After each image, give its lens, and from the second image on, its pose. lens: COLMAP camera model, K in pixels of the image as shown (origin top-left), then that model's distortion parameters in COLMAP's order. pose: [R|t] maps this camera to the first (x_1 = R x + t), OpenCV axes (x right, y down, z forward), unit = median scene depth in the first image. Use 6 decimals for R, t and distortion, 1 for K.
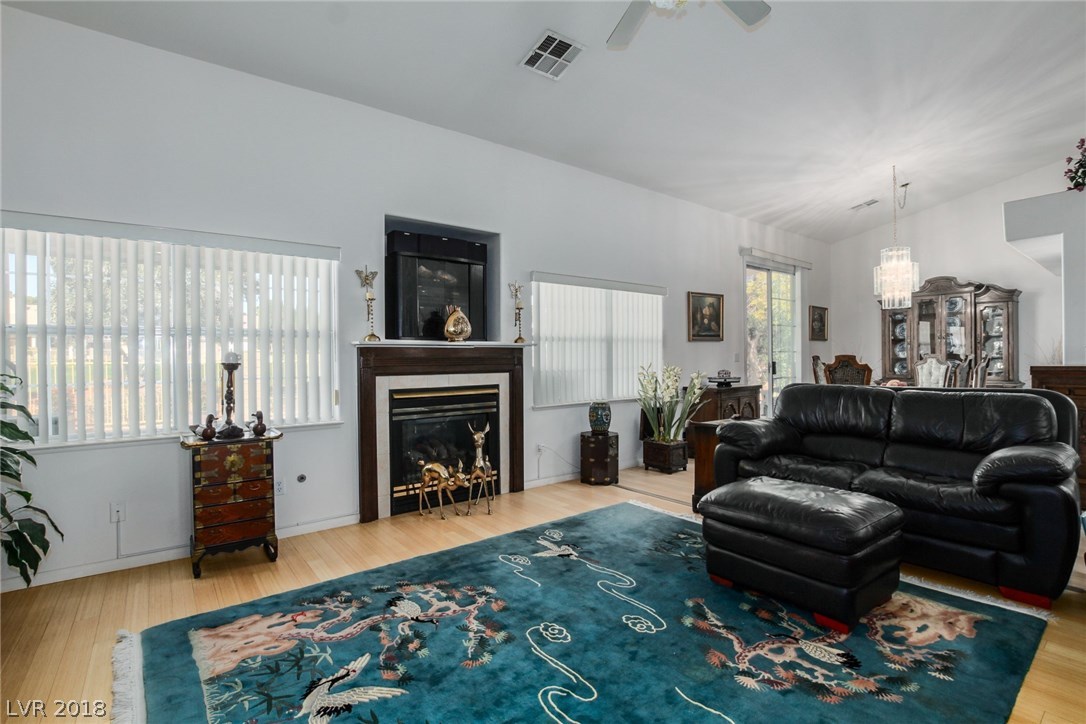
lens RADIAL K [[504.7, 0, 540.8], [0, 504.7, 362.0], [0, 0, 1]] dist [-0.034492, 0.004995]
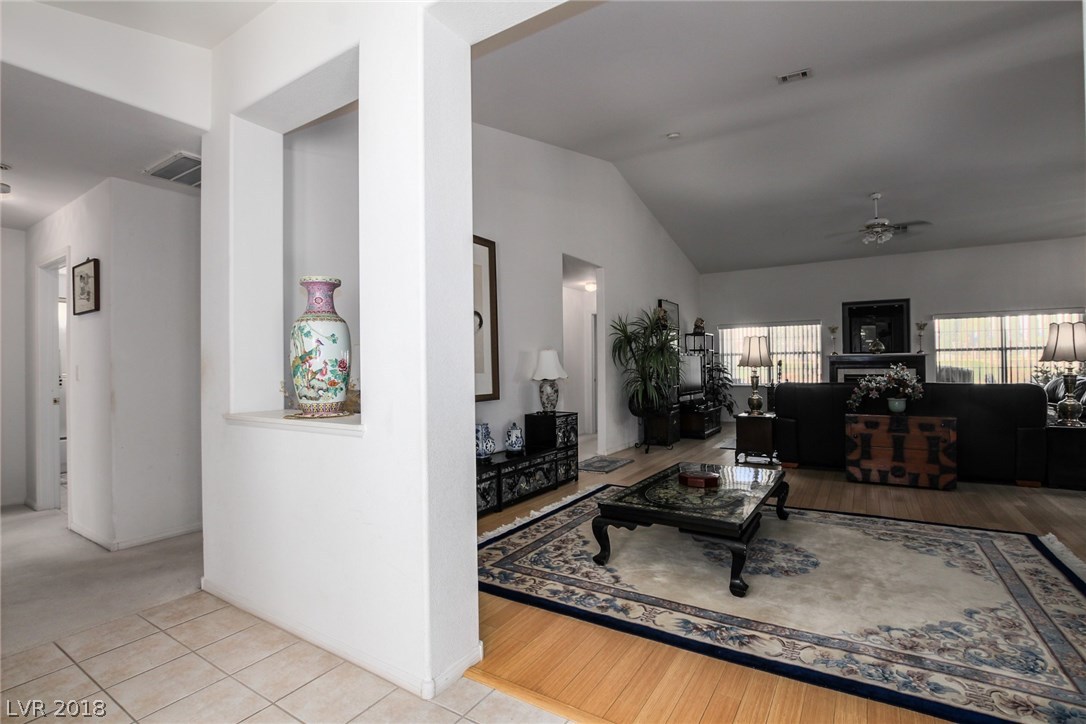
lens RADIAL K [[504.7, 0, 544.8], [0, 504.7, 361.1], [0, 0, 1]] dist [-0.034492, 0.004995]
pose [[0.343488, -0.001025, -0.939156, 1.490408], [0.000690, 0.999999, -0.000838, -0.008555], [0.939157, -0.000360, 0.343489, -1.207378]]
